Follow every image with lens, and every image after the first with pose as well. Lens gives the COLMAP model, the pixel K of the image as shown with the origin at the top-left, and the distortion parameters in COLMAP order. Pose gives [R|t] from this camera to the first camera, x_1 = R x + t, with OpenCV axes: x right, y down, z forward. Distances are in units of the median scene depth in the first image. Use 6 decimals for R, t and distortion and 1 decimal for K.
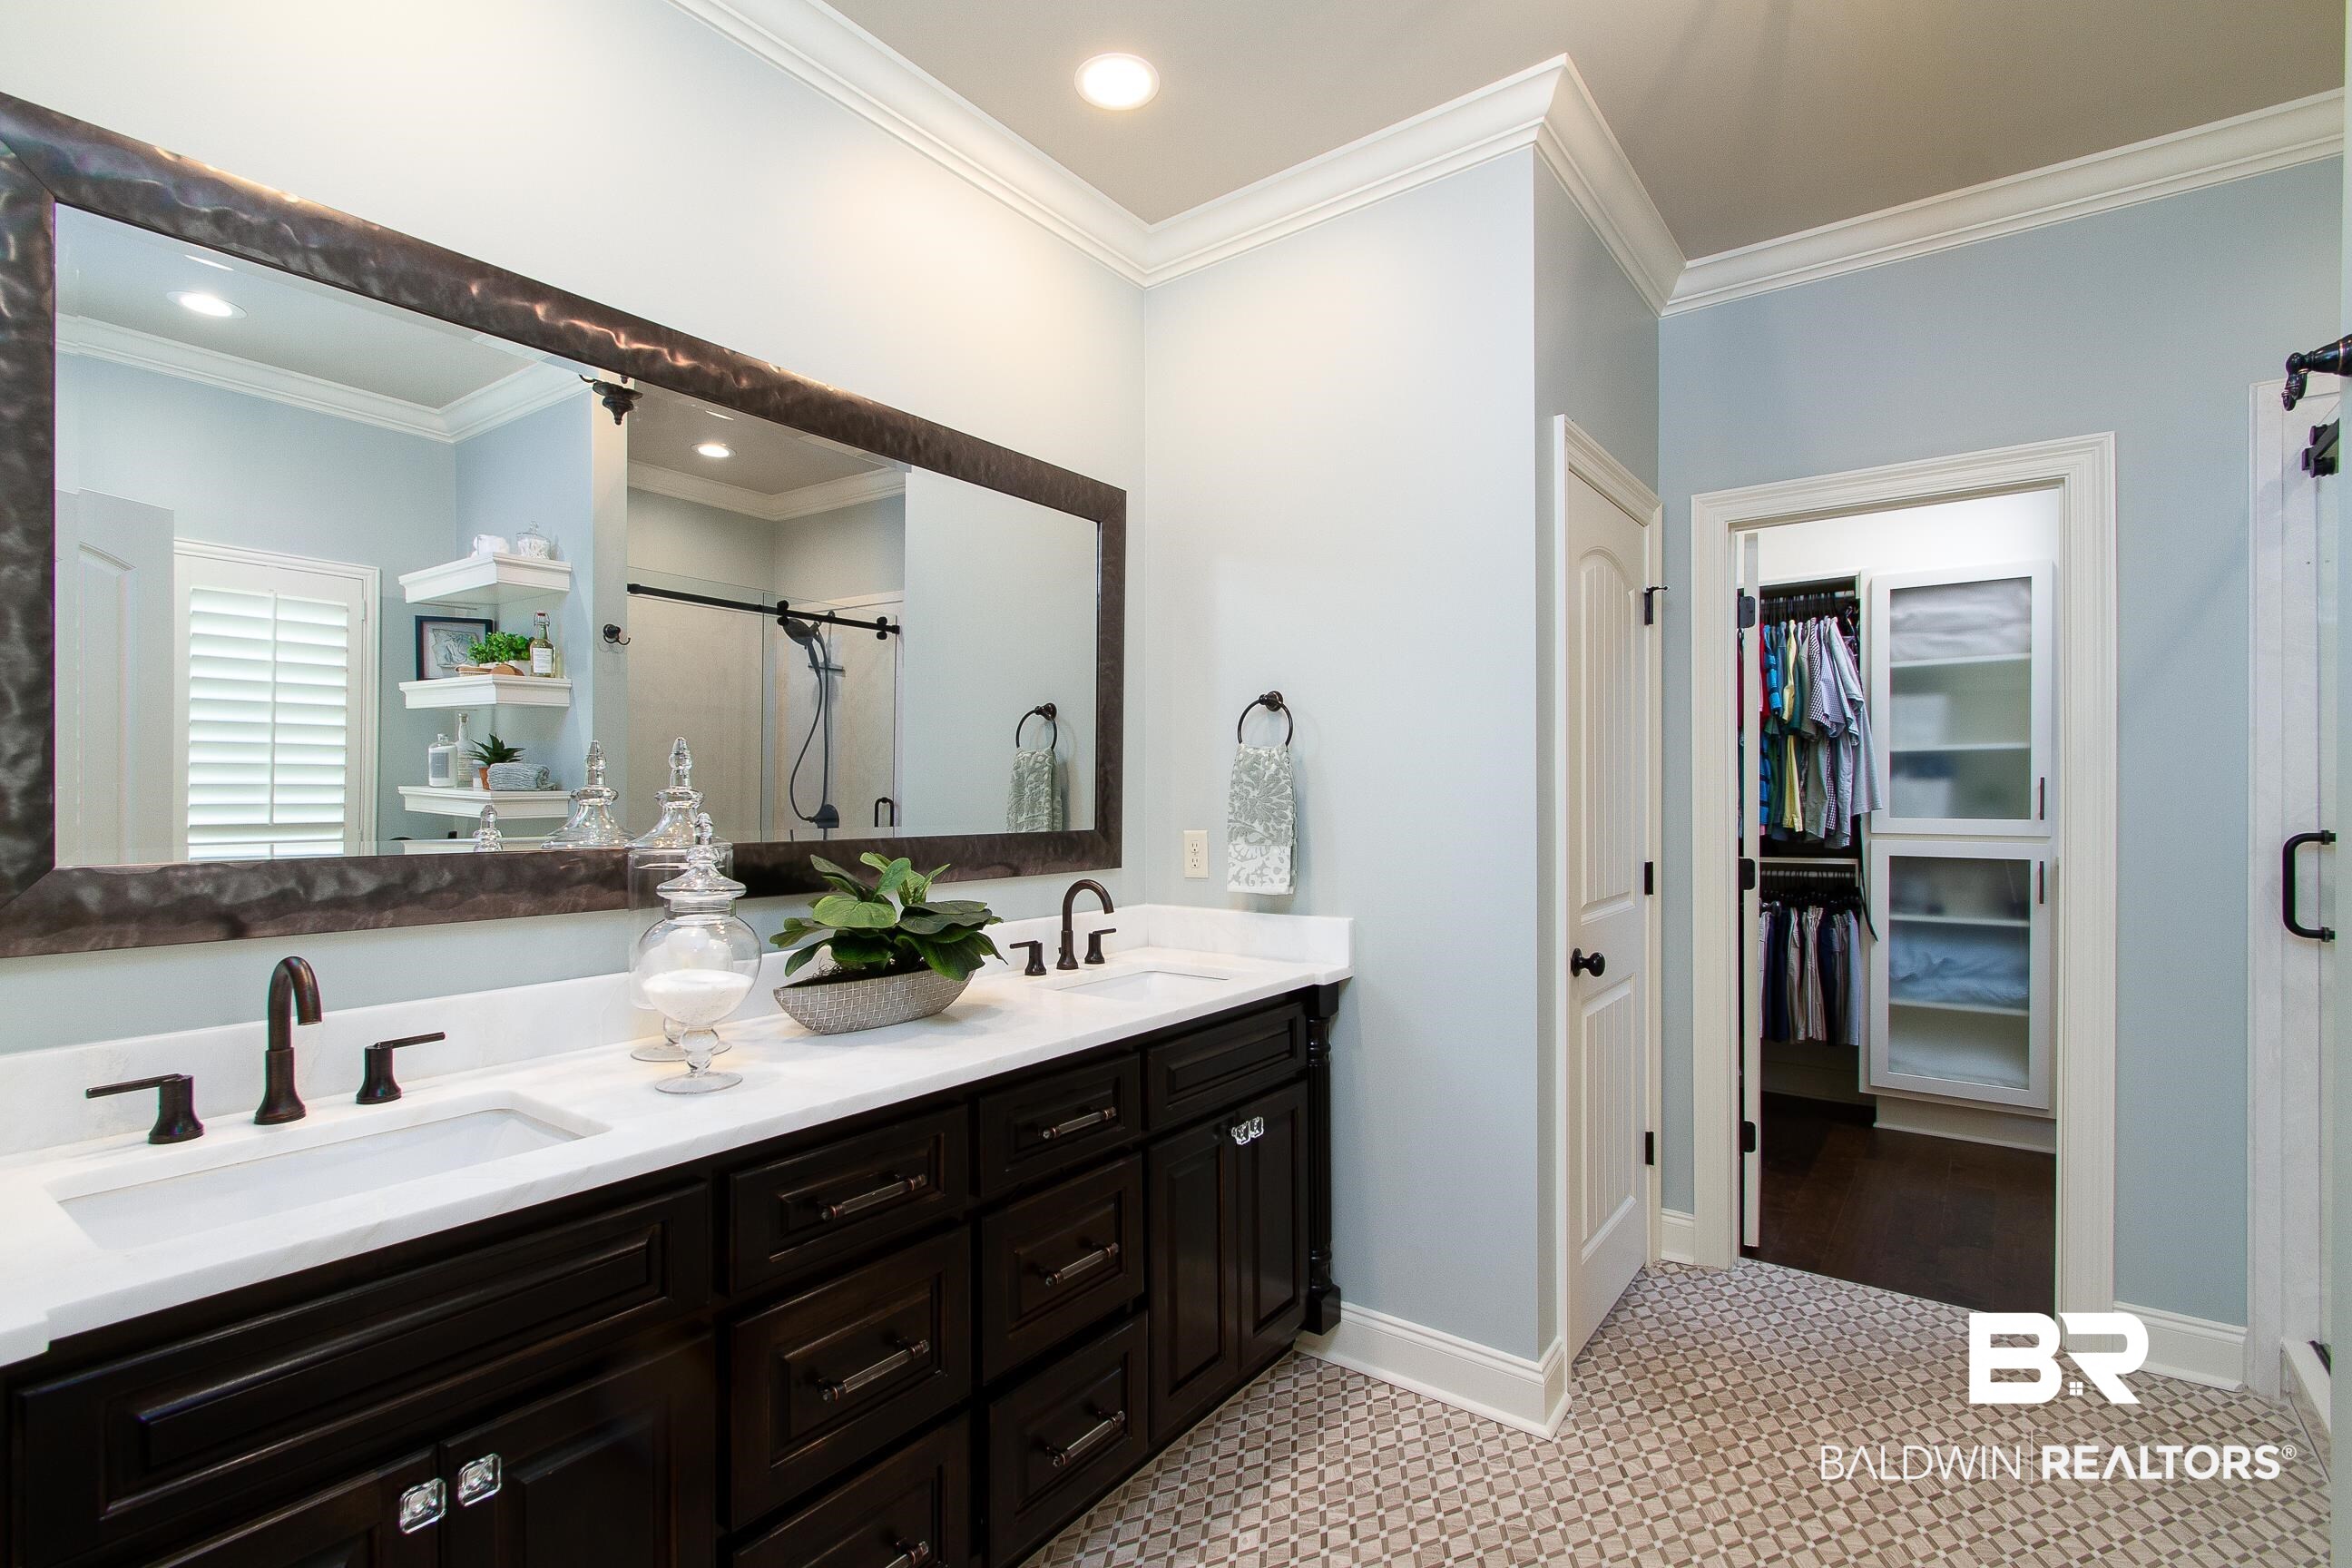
lens RADIAL K [[1110.8, 0, 1165.3], [0, 1110.8, 791.8], [0, 0, 1]] dist [-0.000018, -0.001515]
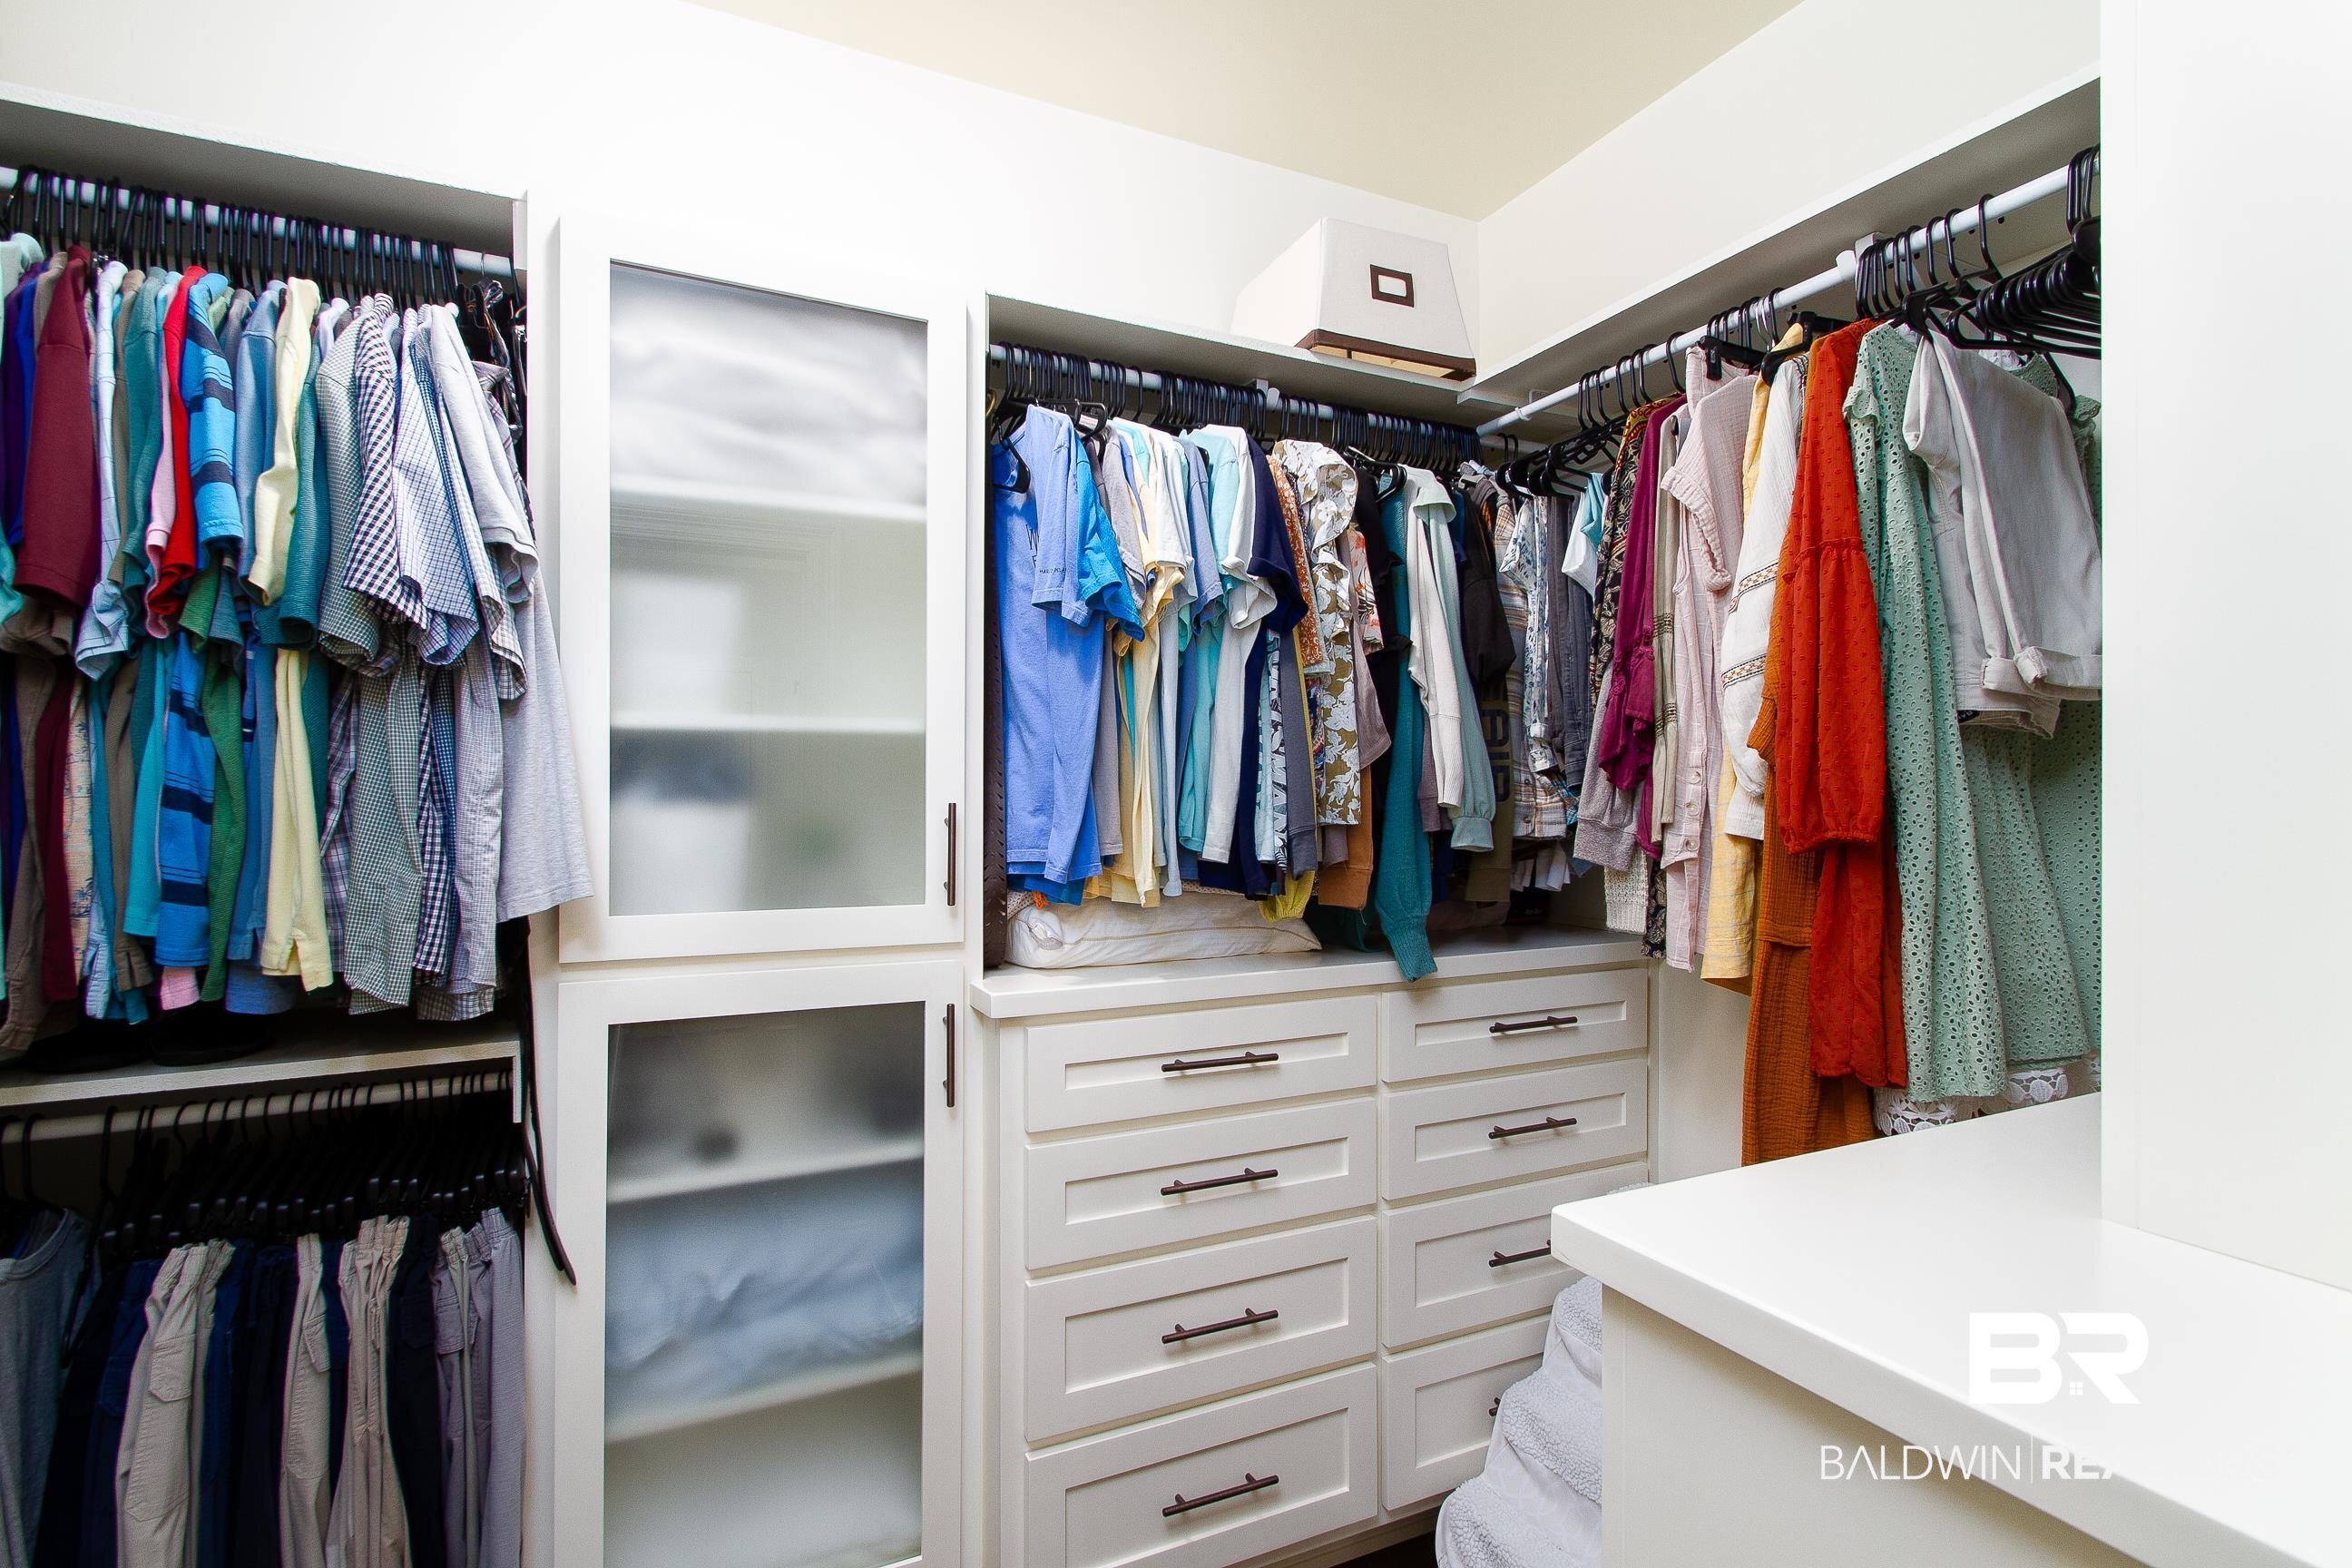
lens RADIAL K [[1110.8, 0, 1167.8], [0, 1110.8, 805.2], [0, 0, 1]] dist [-0.000018, -0.001515]
pose [[0.465696, 0.001979, 0.884943, 0.431911], [0.000038, 0.999997, -0.002256, -0.010559], [-0.884945, 0.001084, 0.465695, 0.692691]]
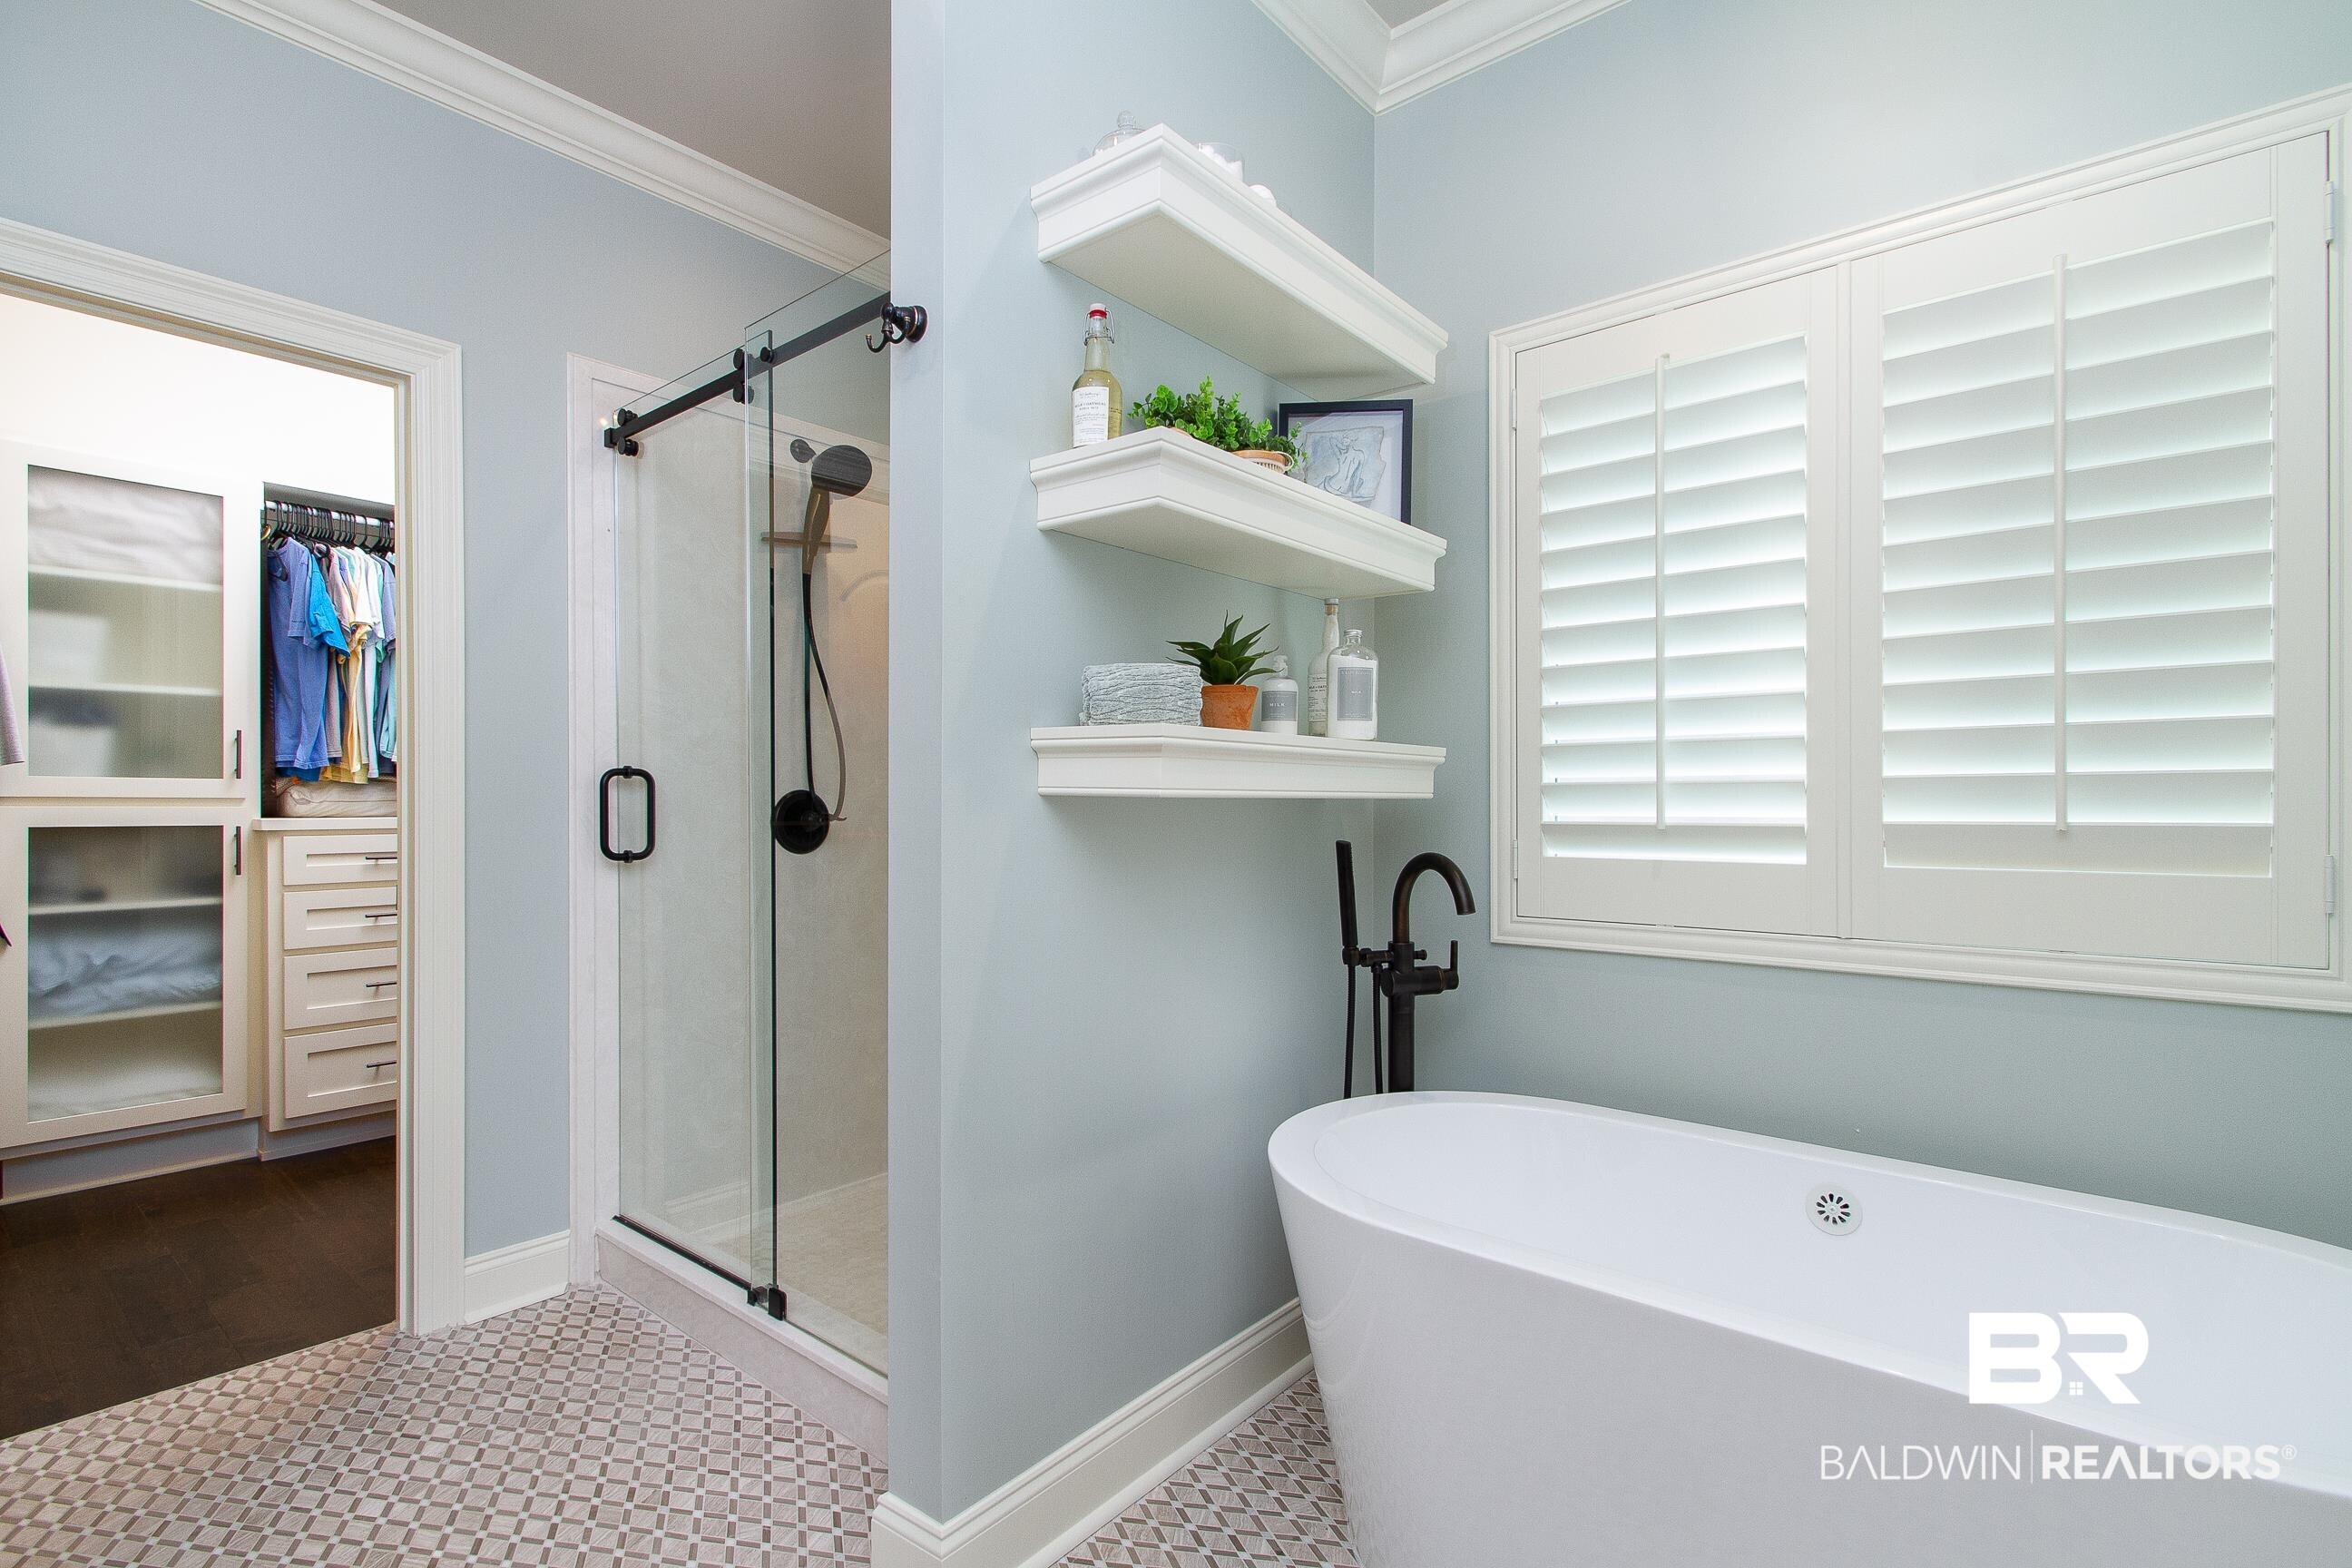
lens RADIAL K [[1110.8, 0, 1147.8], [0, 1110.8, 814.1], [0, 0, 1]] dist [-0.000018, -0.001515]
pose [[0.054518, -0.008239, 0.998479, -0.039828], [-0.002580, 0.999961, 0.008392, 0.041364], [-0.998509, -0.003034, 0.054495, 0.226337]]
